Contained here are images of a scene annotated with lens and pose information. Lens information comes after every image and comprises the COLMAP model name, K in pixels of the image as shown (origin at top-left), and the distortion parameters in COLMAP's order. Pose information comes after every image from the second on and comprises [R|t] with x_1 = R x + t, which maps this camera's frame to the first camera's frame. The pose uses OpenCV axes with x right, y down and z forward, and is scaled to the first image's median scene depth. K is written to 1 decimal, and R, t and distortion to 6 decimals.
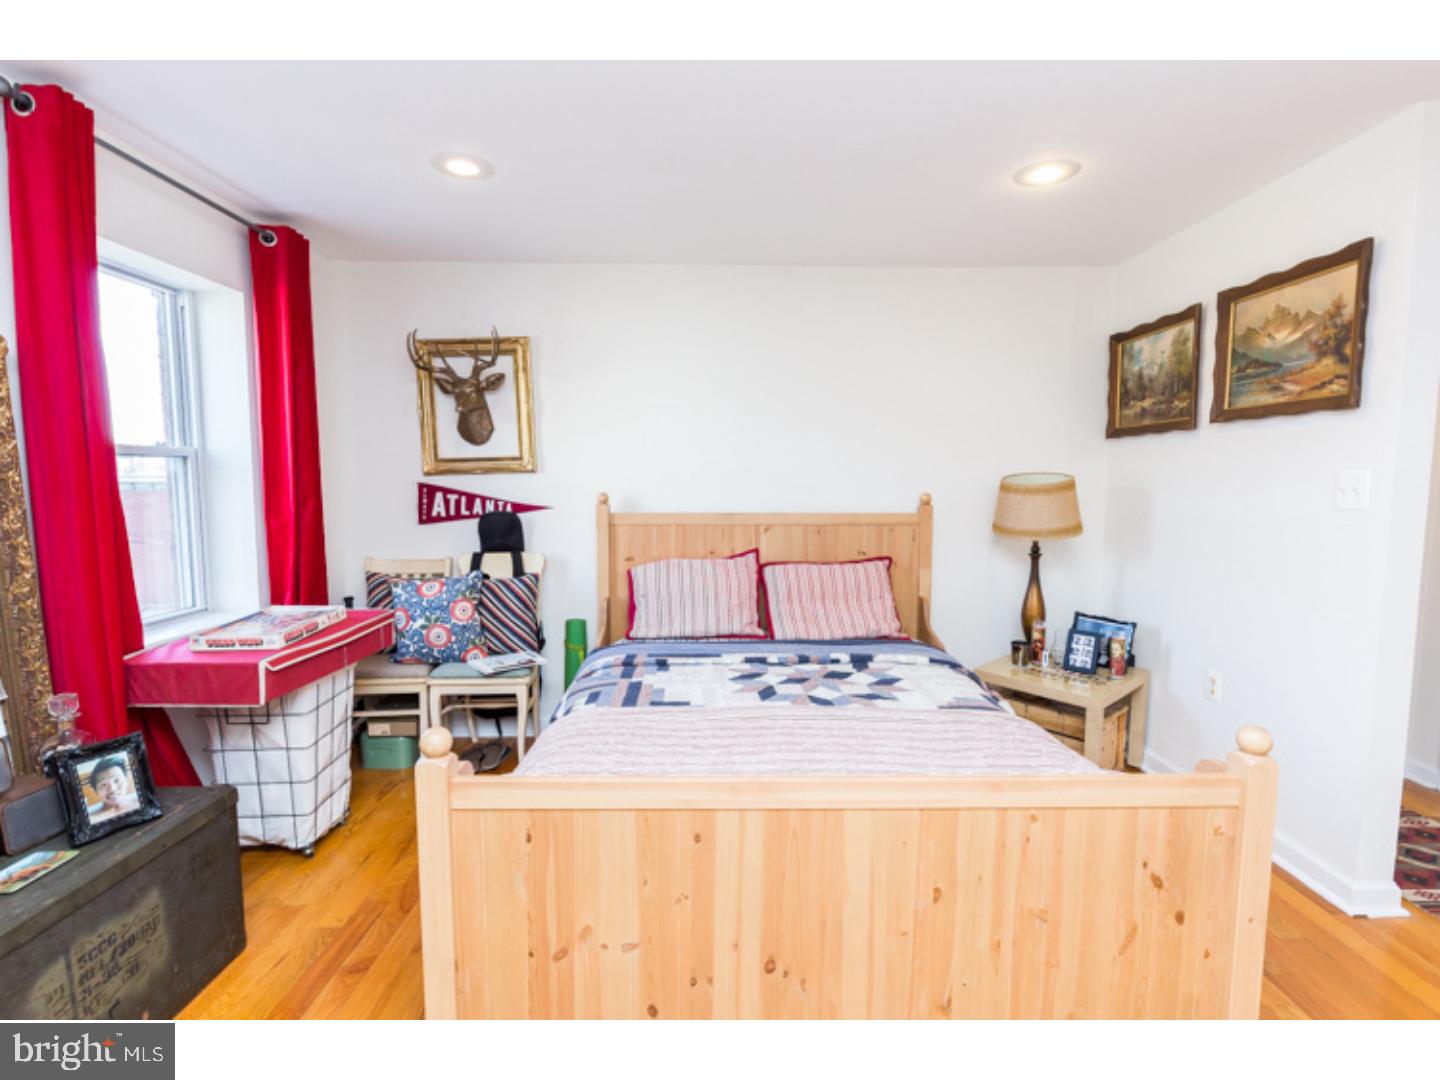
lens RADIAL K [[676.7, 0, 720.0], [0, 676.7, 540.0], [0, 0, 1]] dist [0.002441, -0.000247]
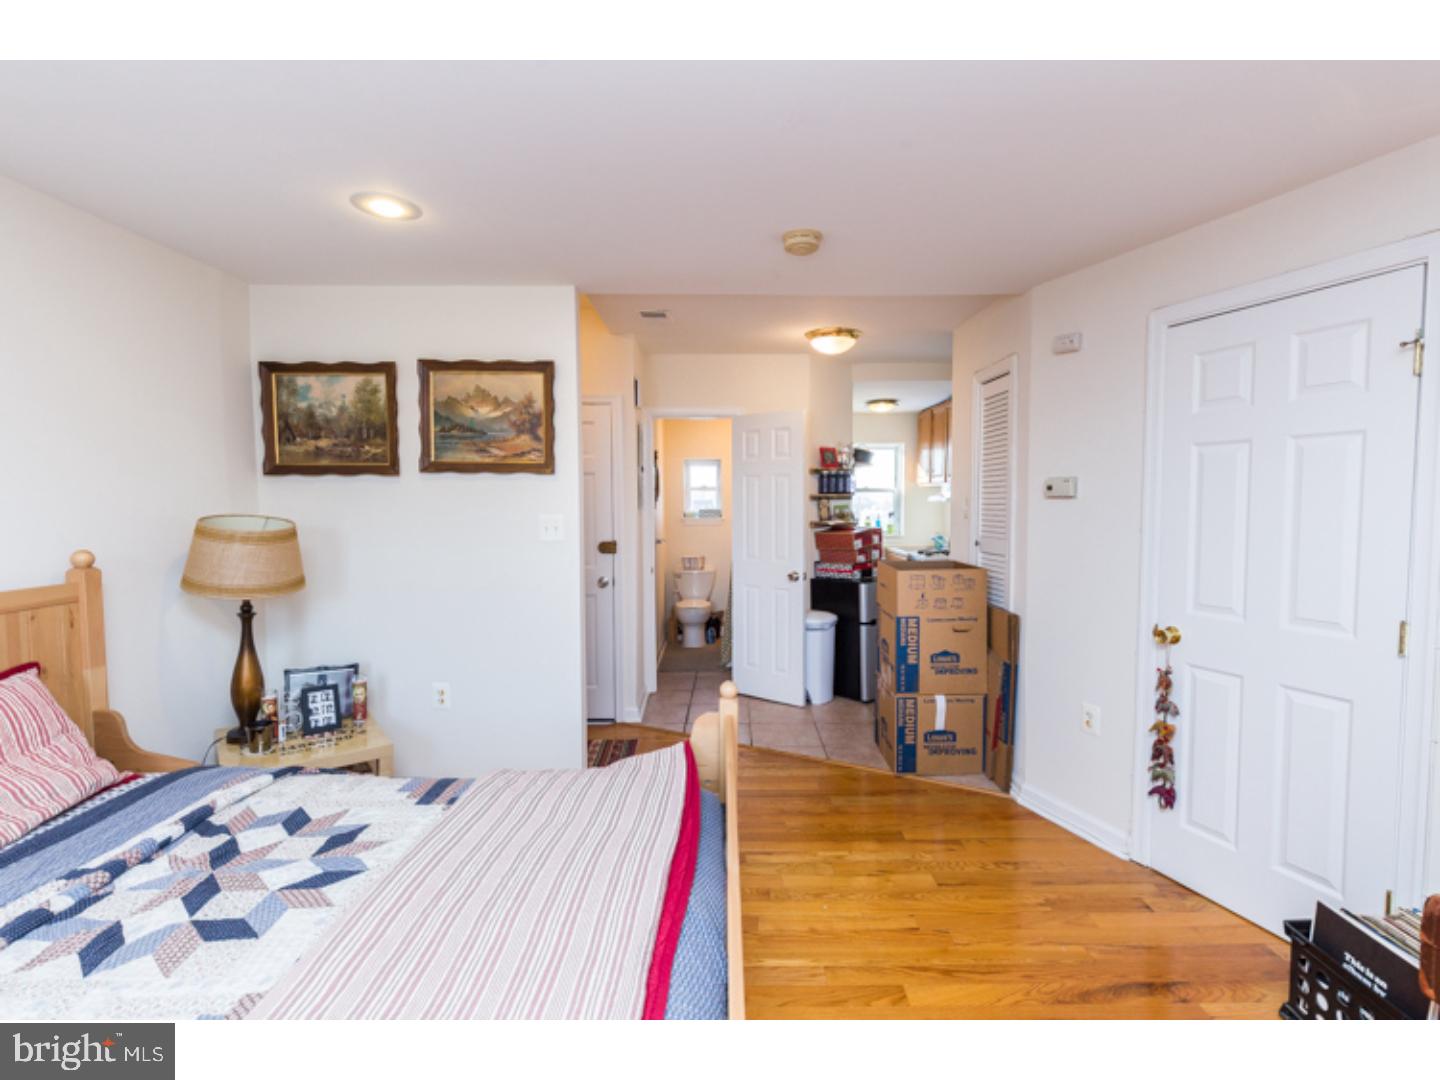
lens RADIAL K [[676.7, 0, 720.0], [0, 676.7, 540.0], [0, 0, 1]] dist [0.002441, -0.000247]
pose [[0.001326, -0.062051, 0.998072, -0.418684], [0.081538, 0.994756, 0.061736, -0.086590], [-0.996669, 0.081299, 0.006379, 0.494028]]
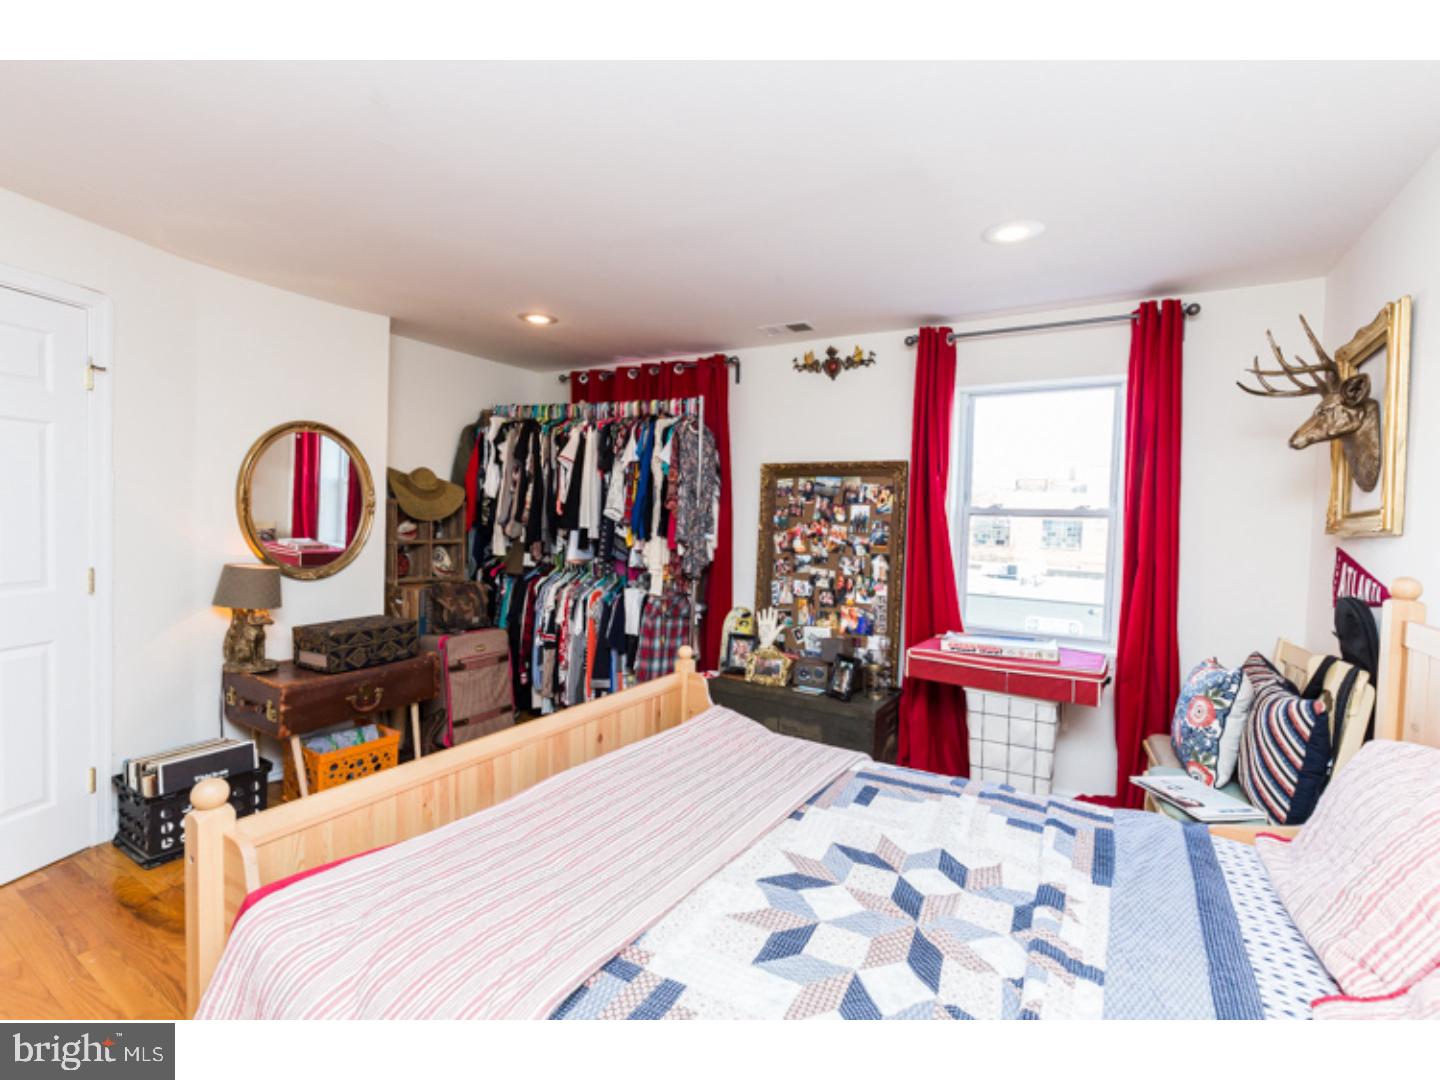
lens RADIAL K [[656.0, 0, 722.4], [0, 656.0, 522.4], [0, 0, 1]] dist [-0.037616, -0.000054]
pose [[-0.520257, -0.002680, -0.854005, 0.611824], [-0.103122, 0.992875, 0.059706, -0.112883], [0.847761, 0.119129, -0.516827, 1.036571]]
